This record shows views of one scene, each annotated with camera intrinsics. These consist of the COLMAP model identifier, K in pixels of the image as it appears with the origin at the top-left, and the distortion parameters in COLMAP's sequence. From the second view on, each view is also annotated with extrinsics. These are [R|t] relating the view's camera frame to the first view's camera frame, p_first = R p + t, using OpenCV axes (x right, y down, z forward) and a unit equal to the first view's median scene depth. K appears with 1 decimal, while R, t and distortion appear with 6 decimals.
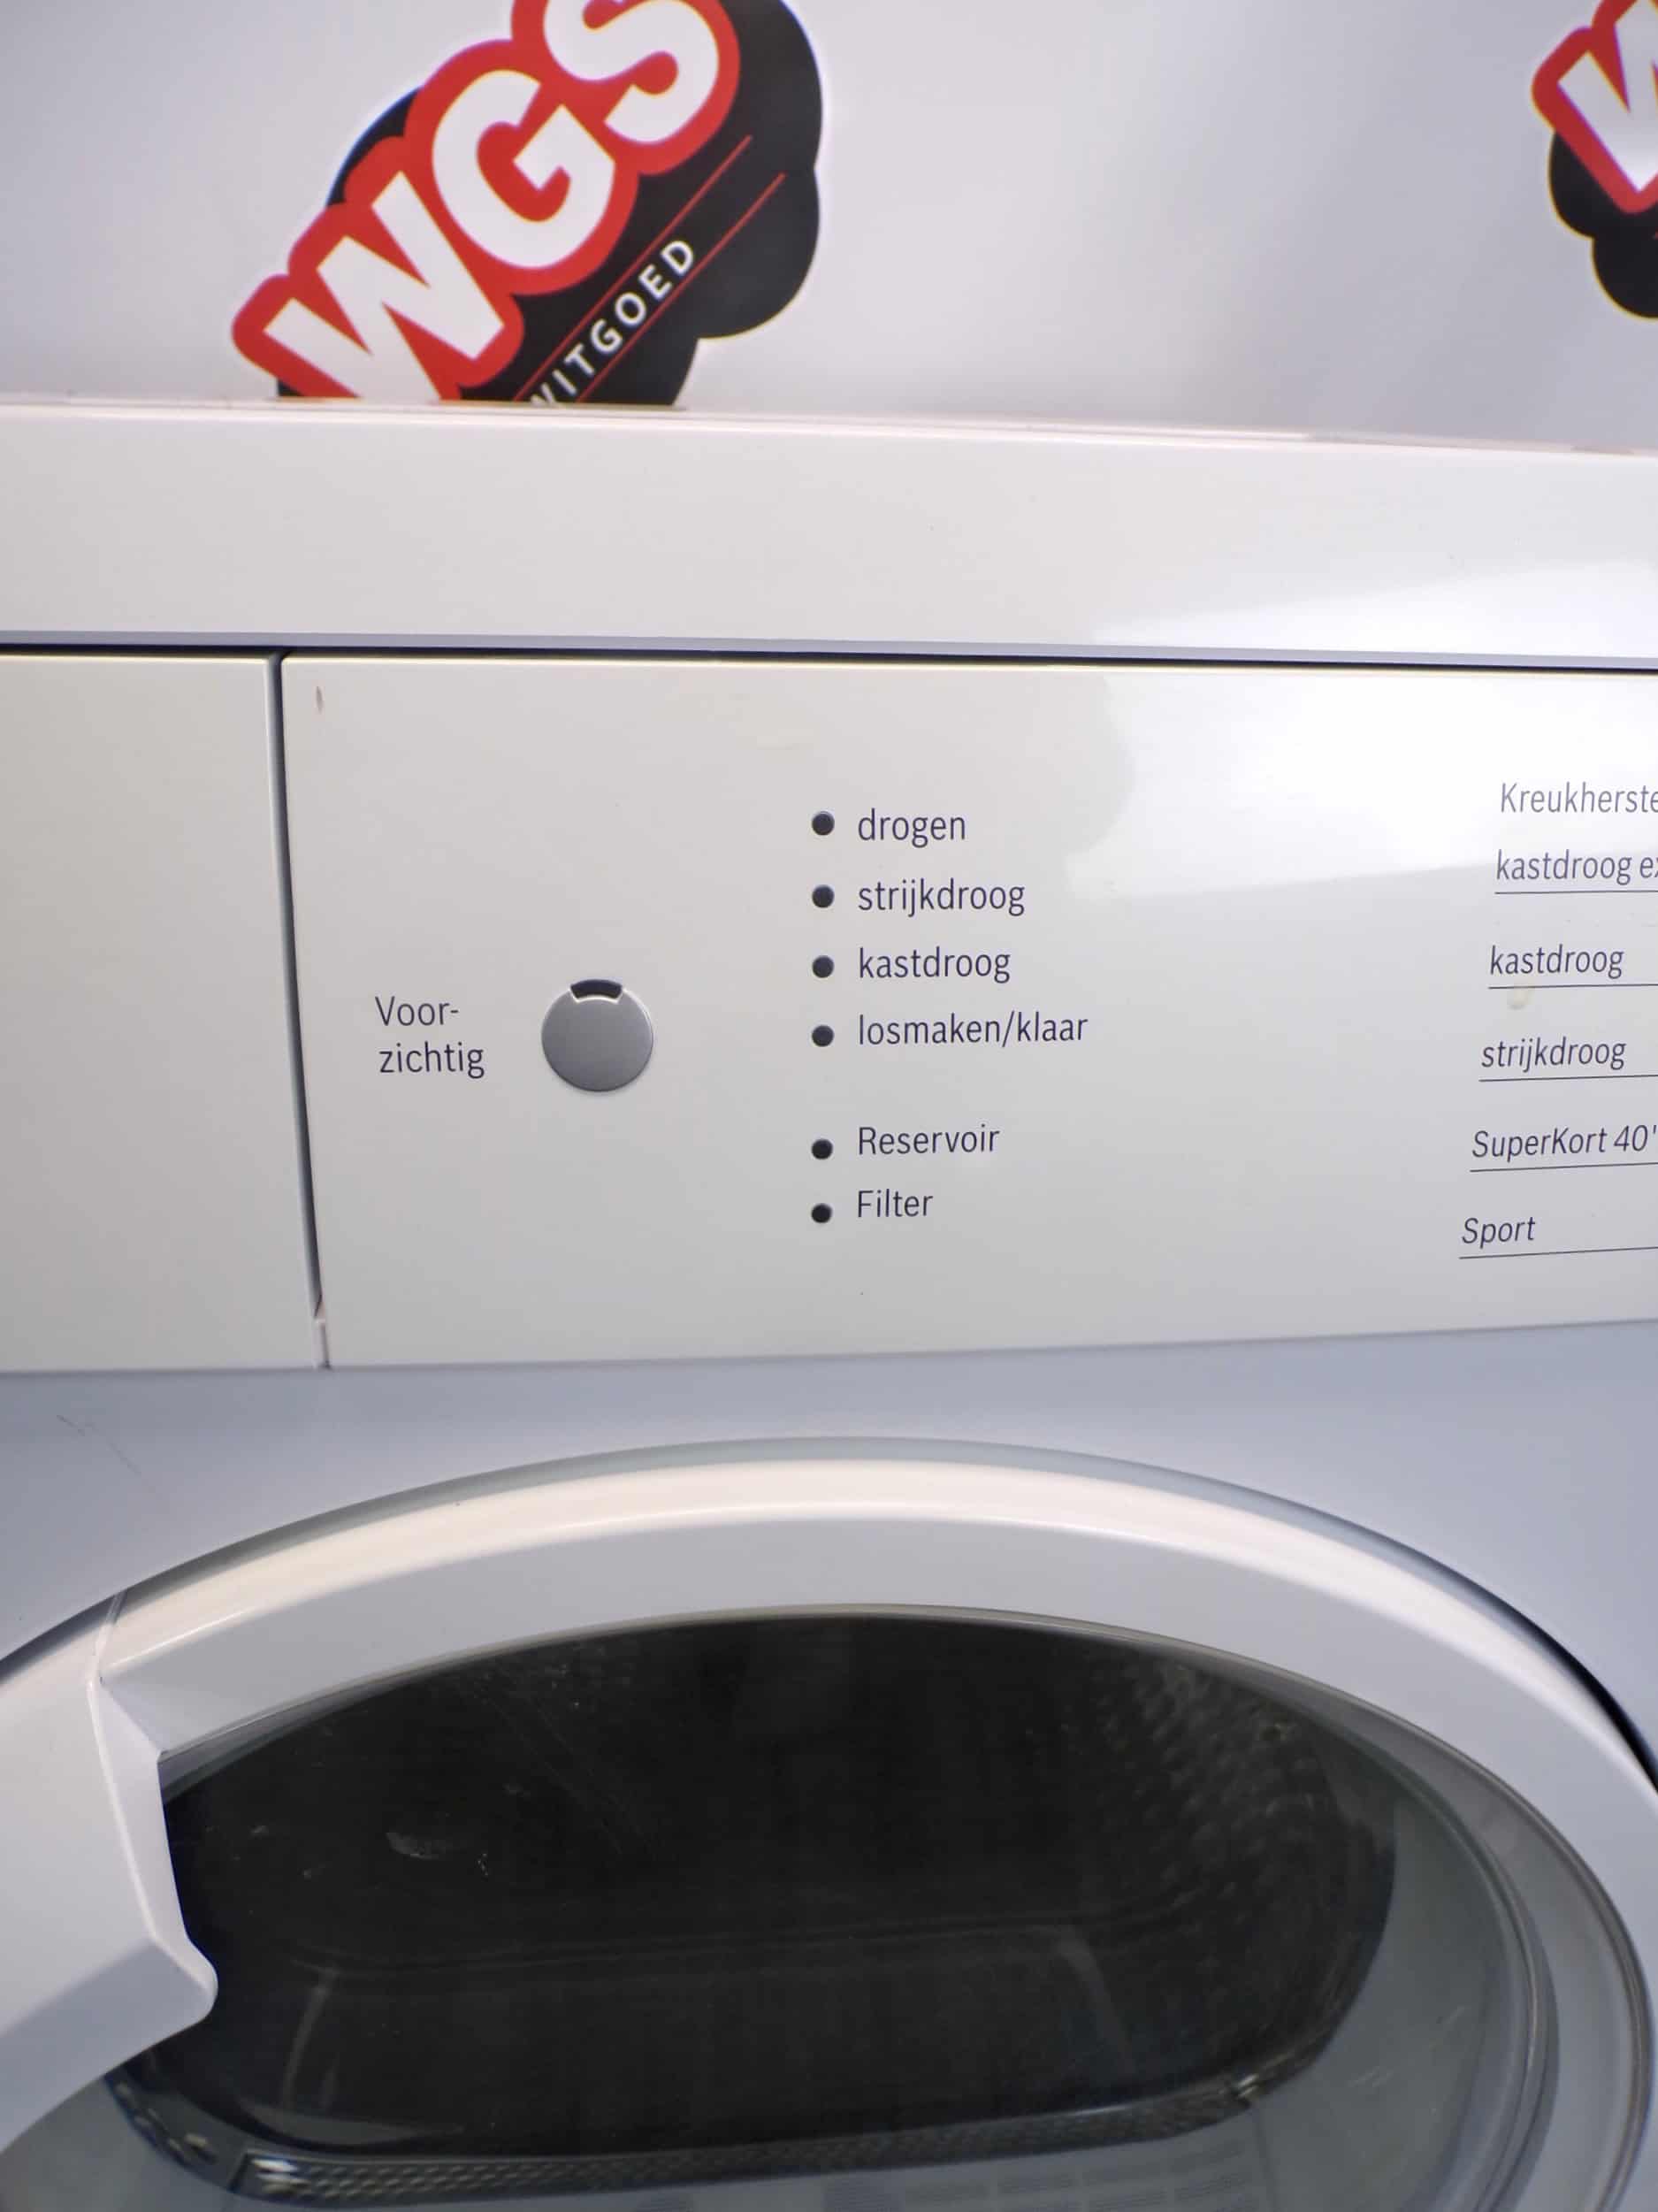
lens RADIAL K [[1545.2, 0, 829.0], [0, 1545.2, 1106.0], [0, 0, 1]] dist [-0.033972, 0.000365]
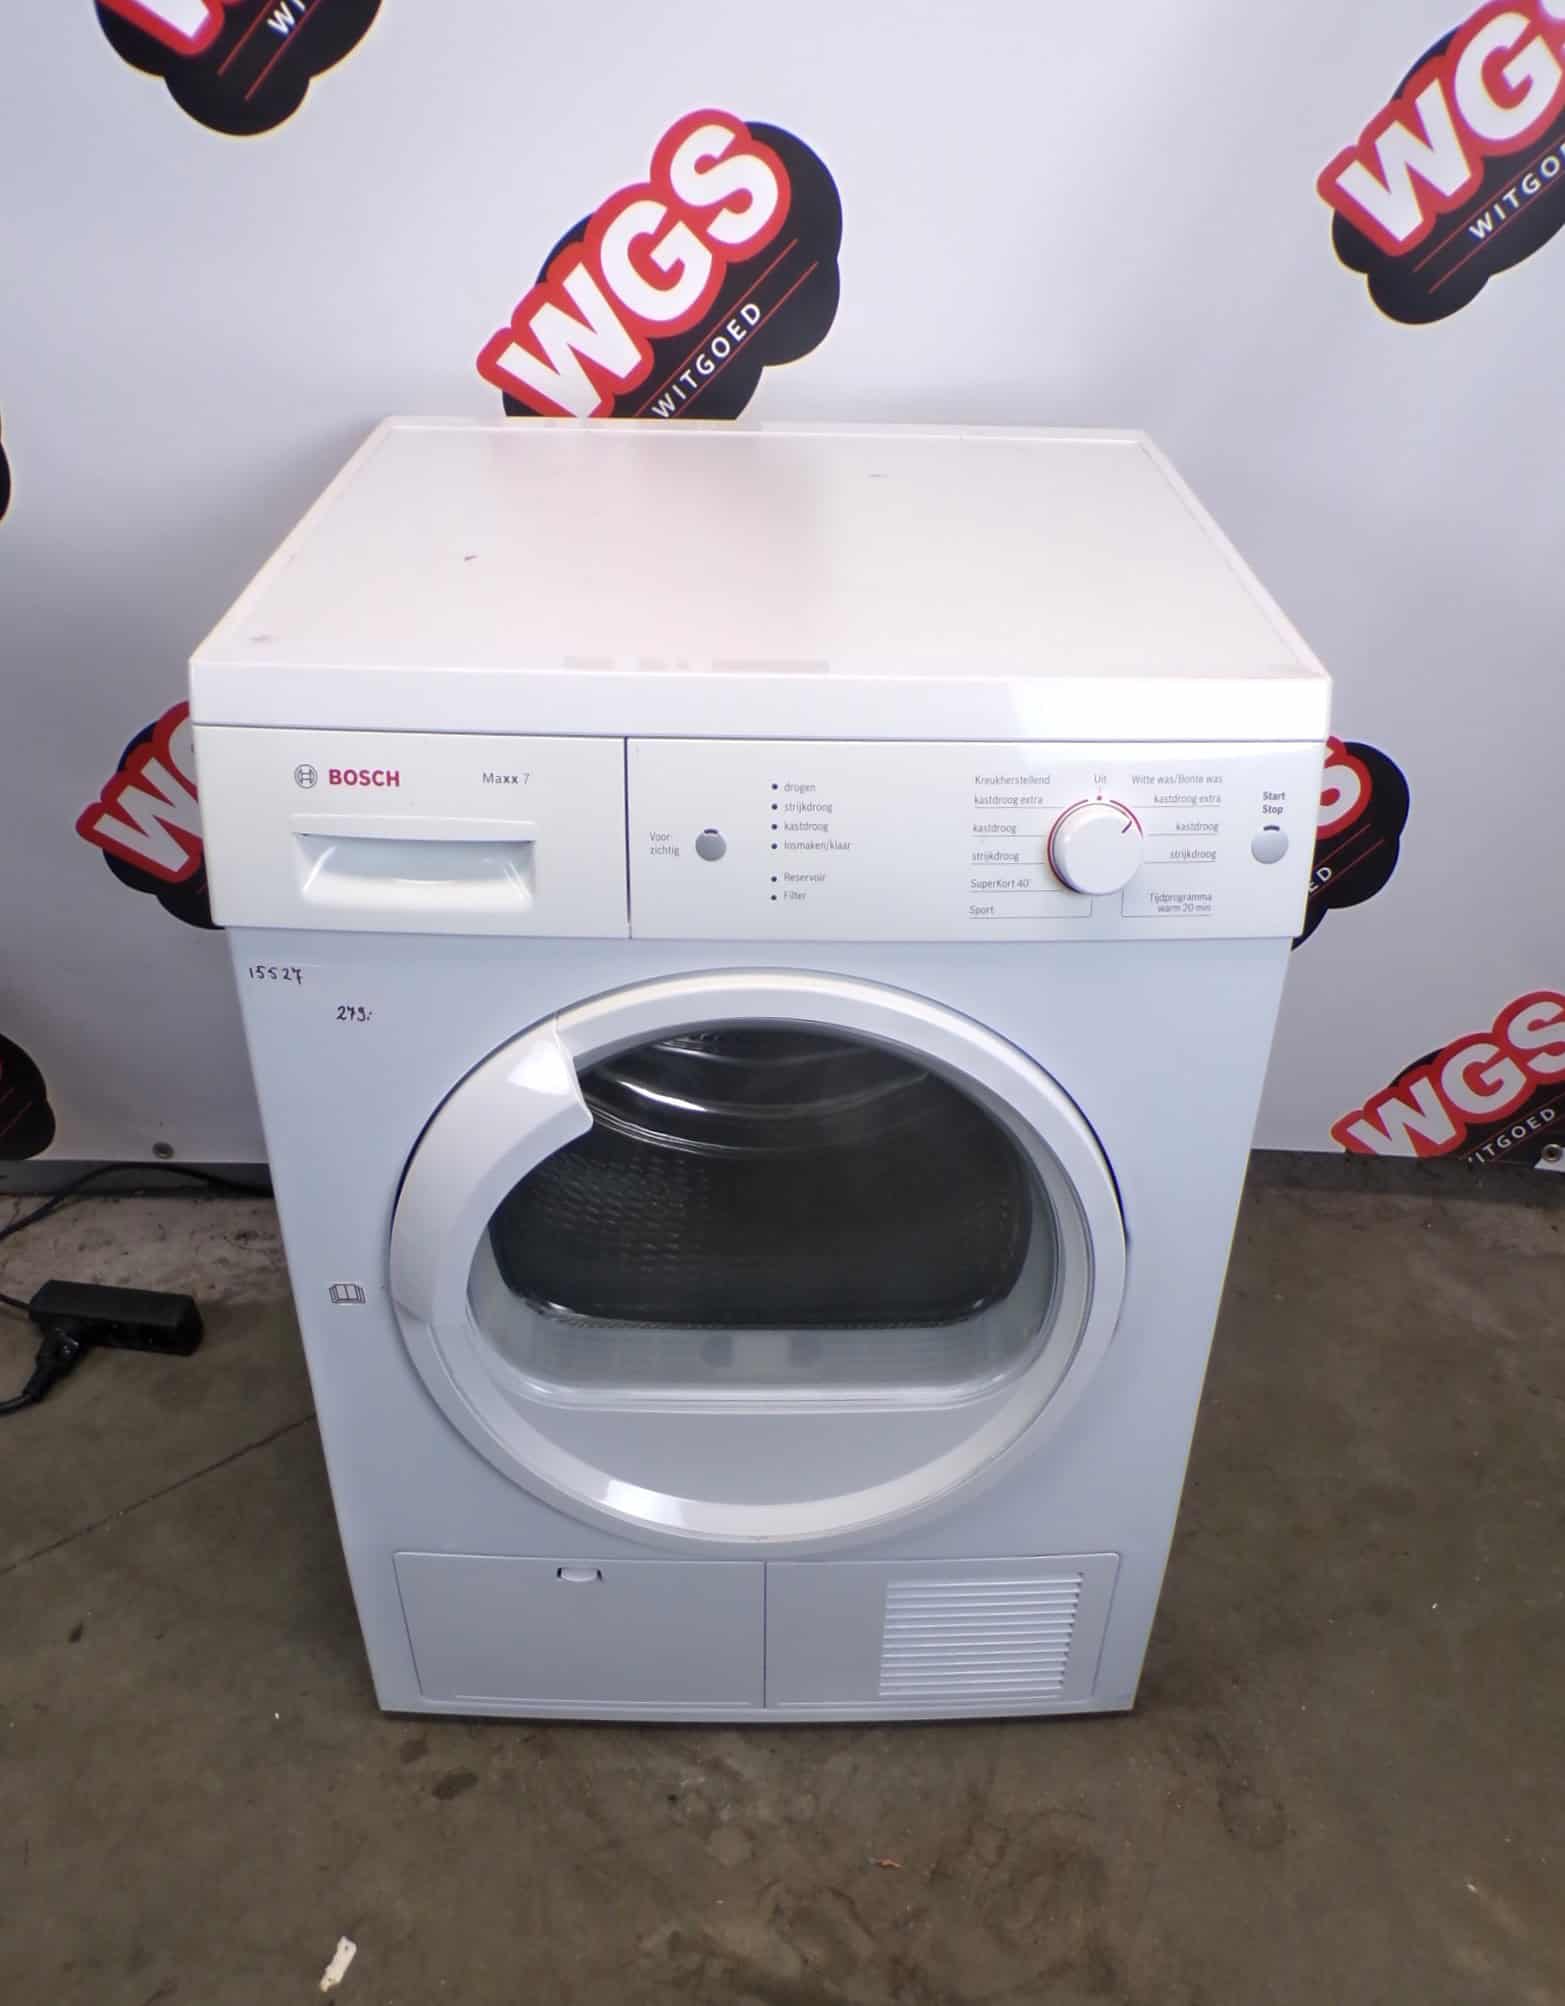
lens RADIAL K [[1850.7, 0, 781.0], [0, 1850.7, 1112.8], [0, 0, 1]] dist [-0.007836, 0.000016]
pose [[0.996230, 0.038513, -0.077736, 0.191494], [-0.026109, 0.987617, 0.154696, -0.051908], [0.082731, -0.152083, 0.984899, -1.712624]]
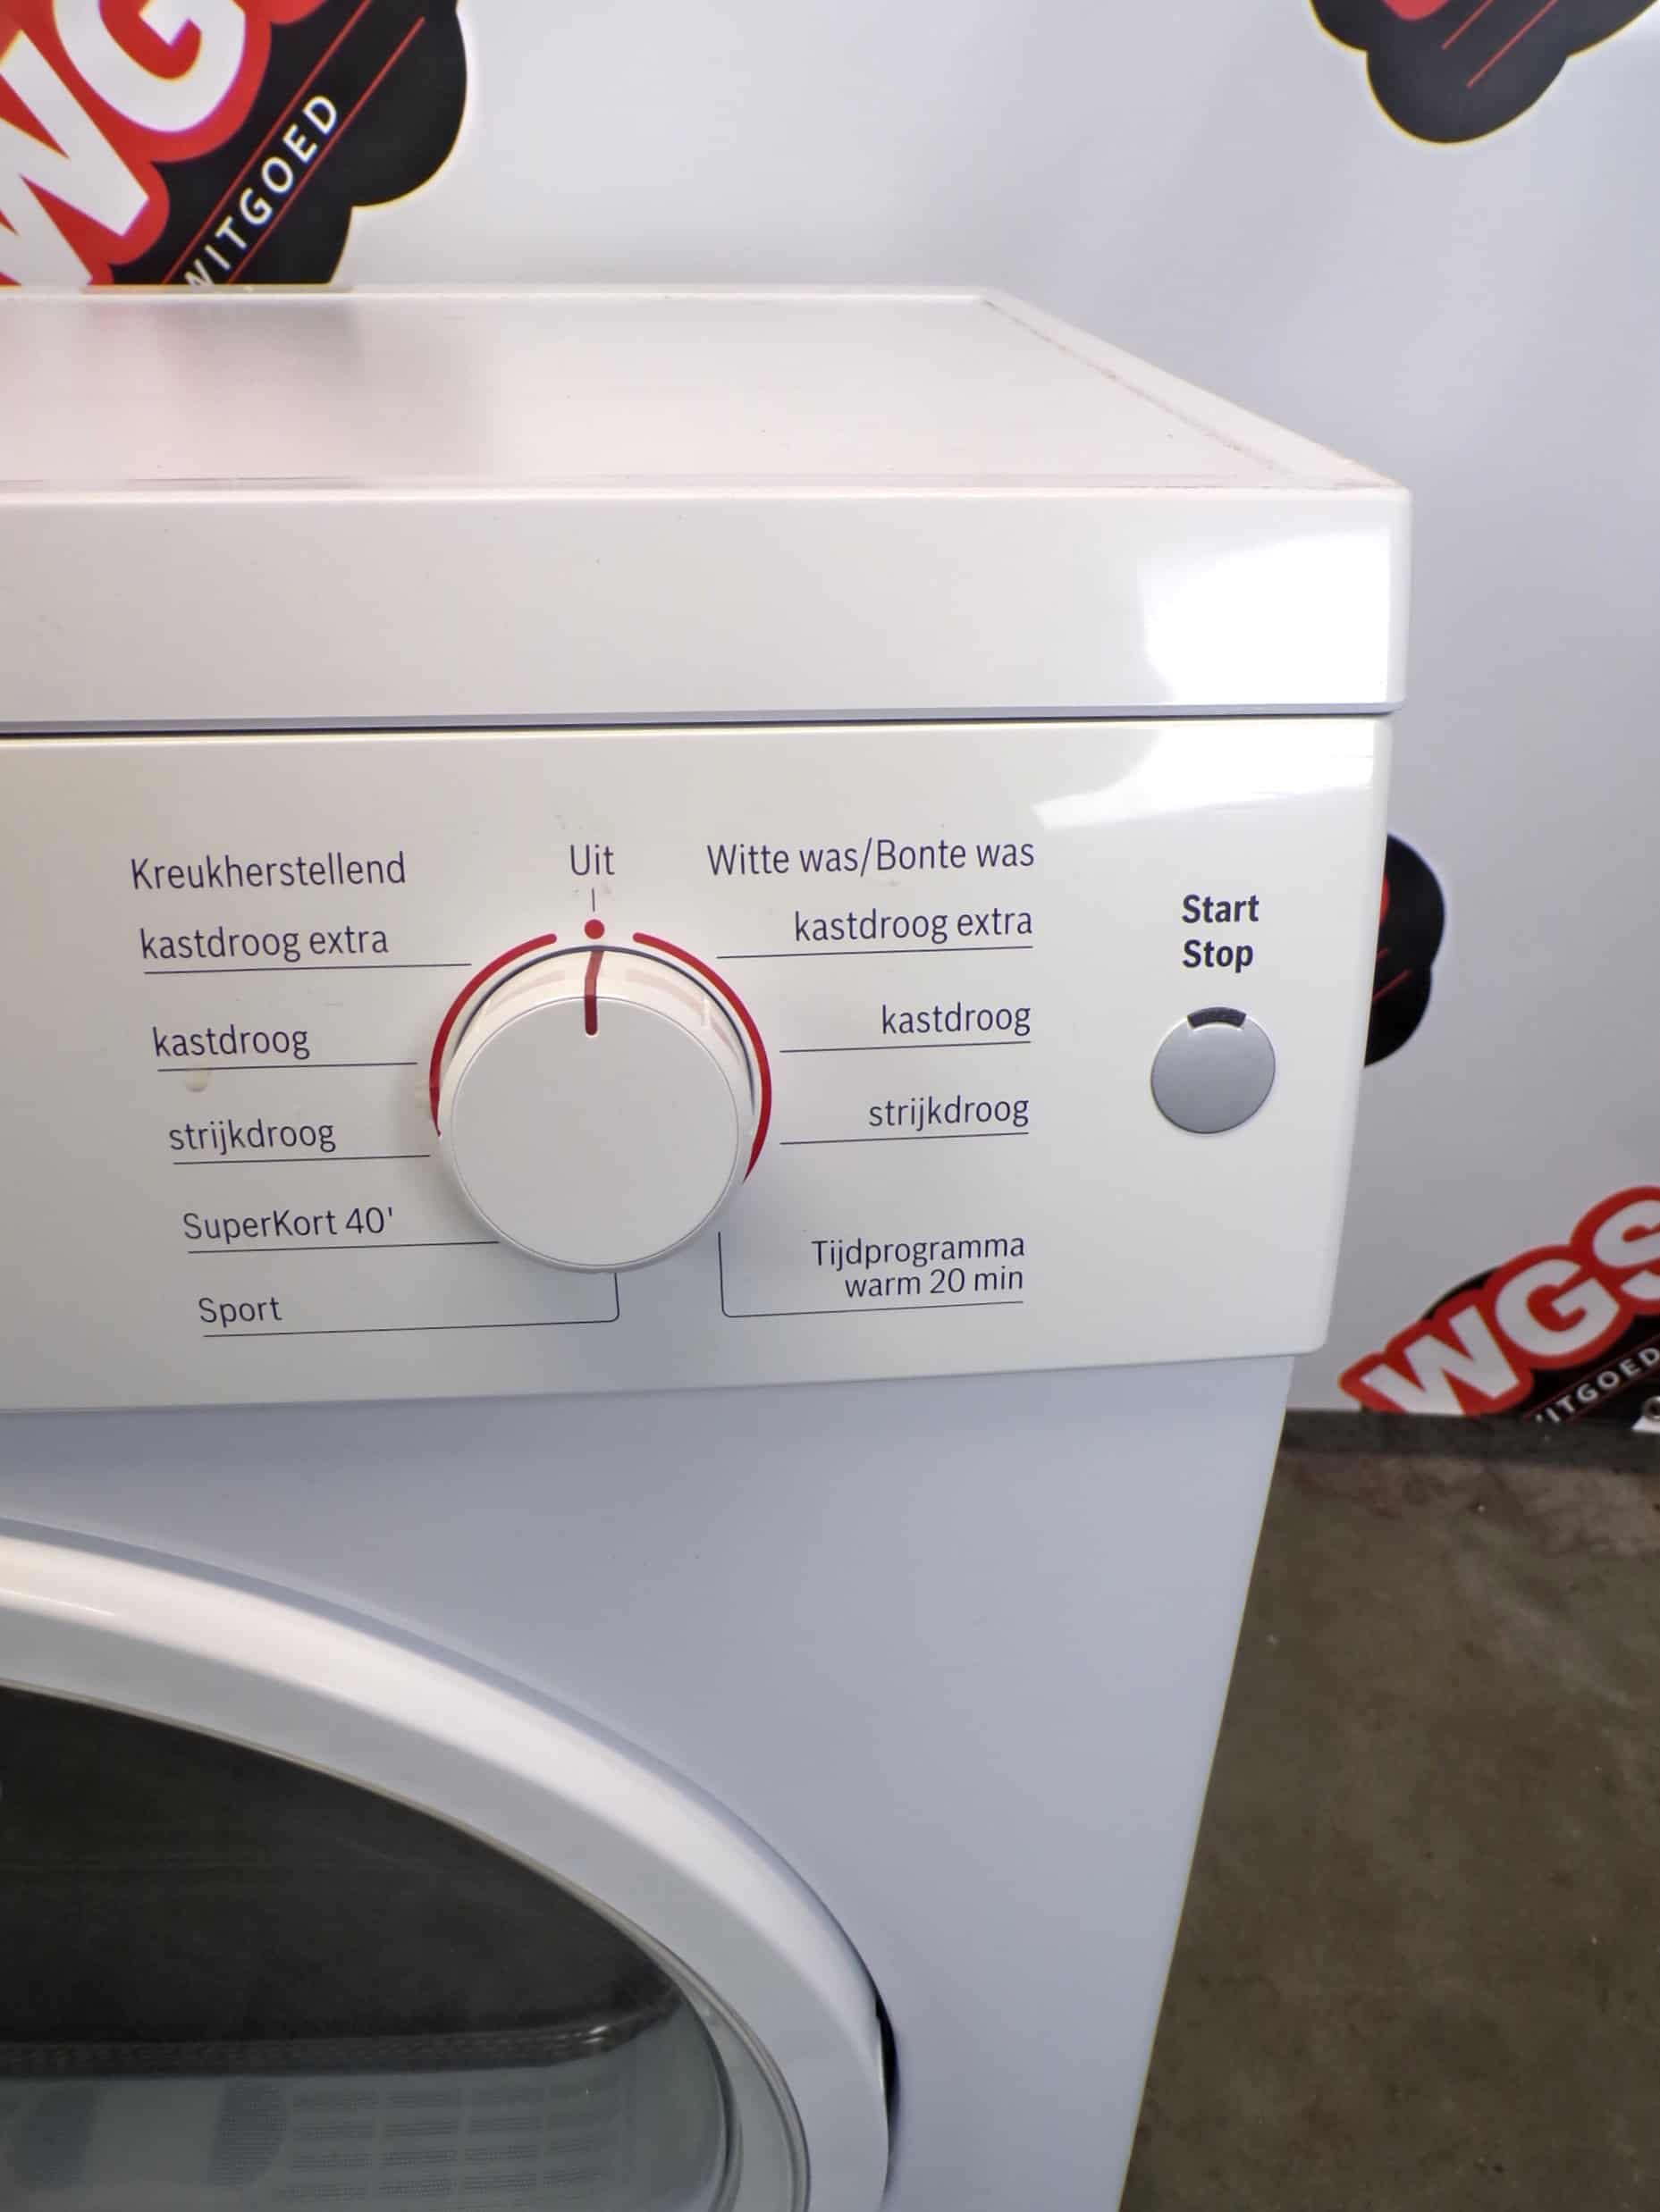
lens RADIAL K [[1546.7, 0, 830.0], [0, 1546.7, 1106.0], [0, 0, 1]] dist [-0.011186, 0.005295]
pose [[0.995945, 0.016527, -0.088435, 0.511006], [-0.007091, 0.994344, 0.105971, -0.087642], [0.089687, -0.104914, 0.990429, 0.046783]]
